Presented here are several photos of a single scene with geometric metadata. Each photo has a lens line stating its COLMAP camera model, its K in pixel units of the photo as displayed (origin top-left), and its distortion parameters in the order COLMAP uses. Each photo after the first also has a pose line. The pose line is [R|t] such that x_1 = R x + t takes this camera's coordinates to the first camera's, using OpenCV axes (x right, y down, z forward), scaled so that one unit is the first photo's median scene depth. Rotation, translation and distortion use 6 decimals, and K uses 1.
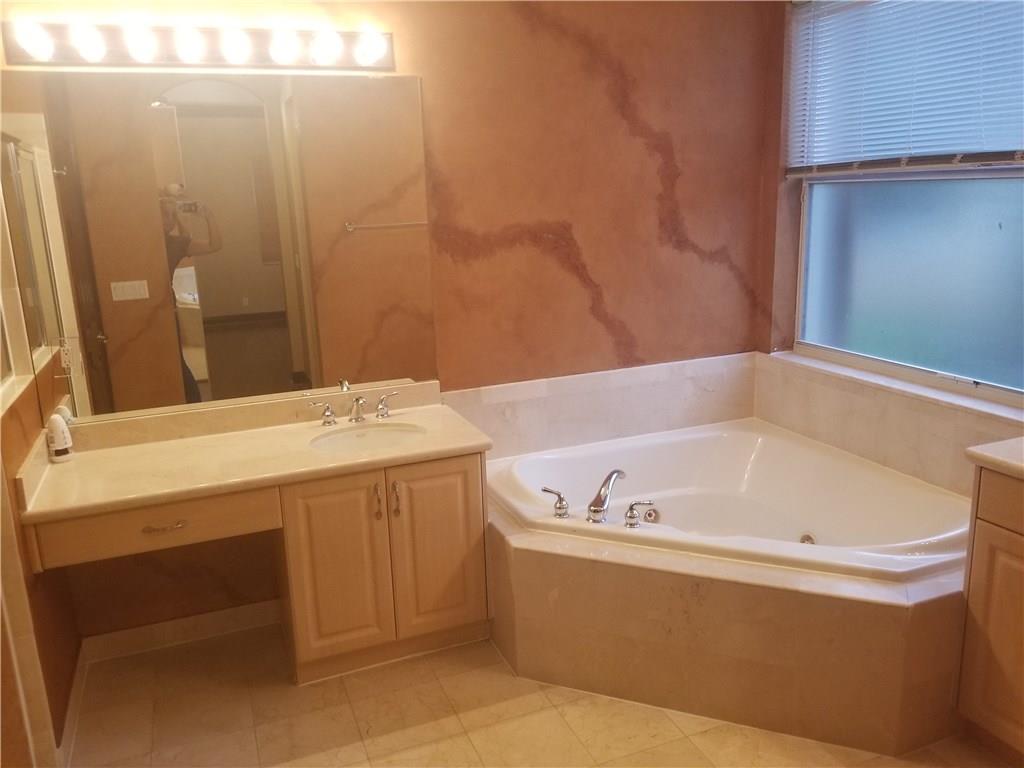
lens RADIAL K [[804.1, 0, 513.7], [0, 804.1, 382.0], [0, 0, 1]] dist [0.010718, 0.001959]
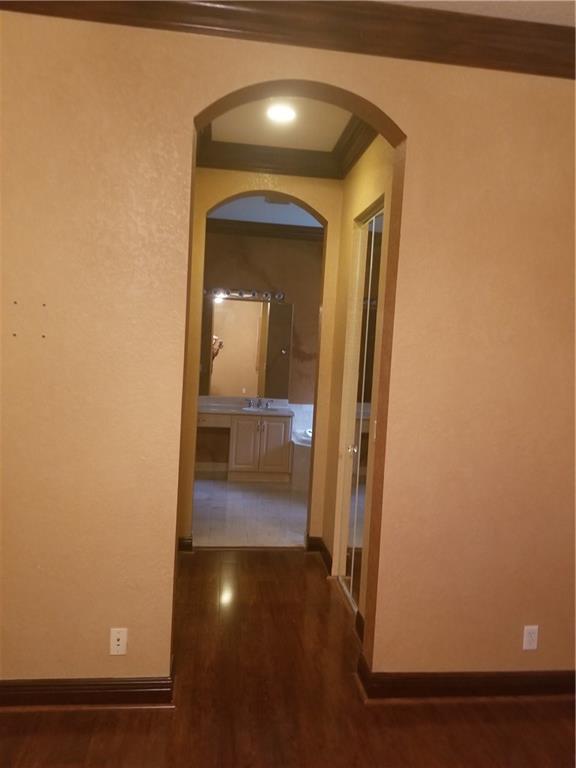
lens RADIAL K [[603.1, 0, 287.8], [0, 603.1, 383.6], [0, 0, 1]] dist [0.010718, 0.001959]
pose [[0.962099, 0.102121, -0.252856, 0.494770], [-0.140144, 0.980578, -0.137211, 0.262267], [0.233933, 0.167447, 0.957725, -1.233559]]
